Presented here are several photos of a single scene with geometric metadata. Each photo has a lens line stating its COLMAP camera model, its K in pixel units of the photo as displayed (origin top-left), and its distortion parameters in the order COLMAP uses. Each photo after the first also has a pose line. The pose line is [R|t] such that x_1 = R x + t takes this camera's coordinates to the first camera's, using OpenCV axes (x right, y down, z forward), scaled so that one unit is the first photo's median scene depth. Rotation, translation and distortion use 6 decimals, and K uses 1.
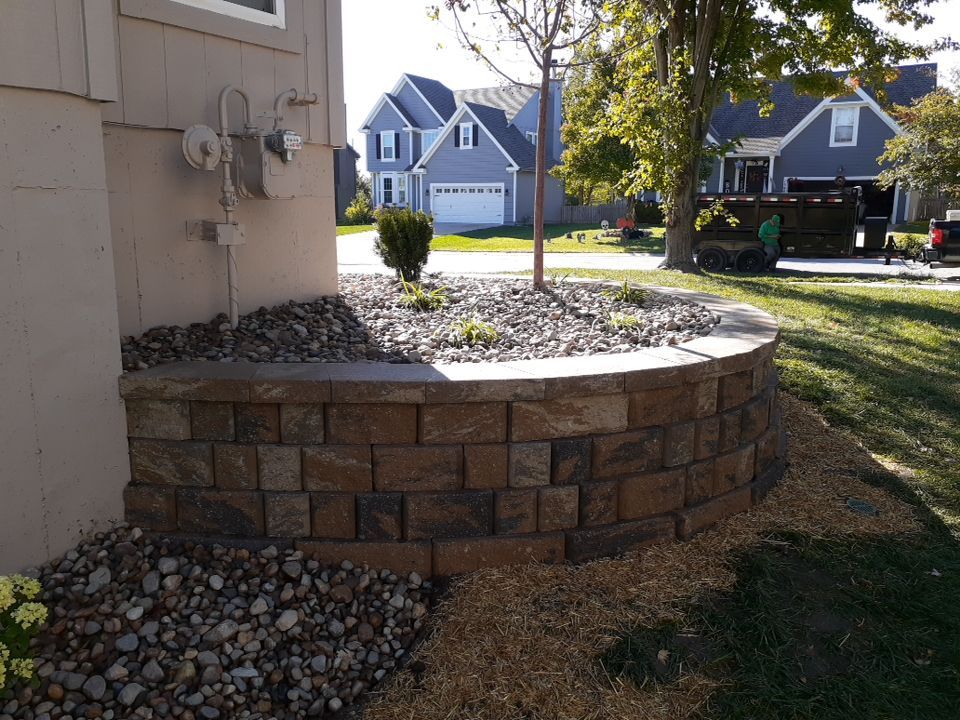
lens RADIAL K [[740.6, 0, 480.0], [0, 740.6, 360.0], [0, 0, 1]] dist [0.002245, -0.033732]
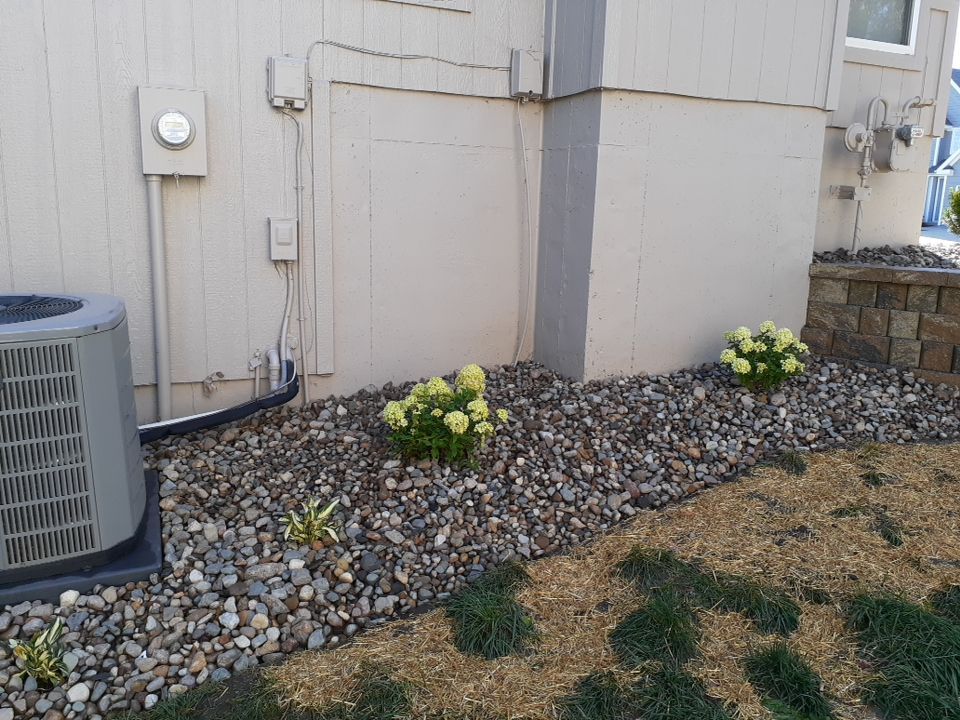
lens RADIAL K [[770.0, 0, 480.0], [0, 770.0, 360.0], [0, 0, 1]] dist [0.001180, -0.003616]
pose [[0.828462, 0.120603, -0.546906, -0.102243], [-0.131166, 0.991161, 0.019877, 0.316280], [0.544469, 0.055268, 0.836958, -0.971233]]
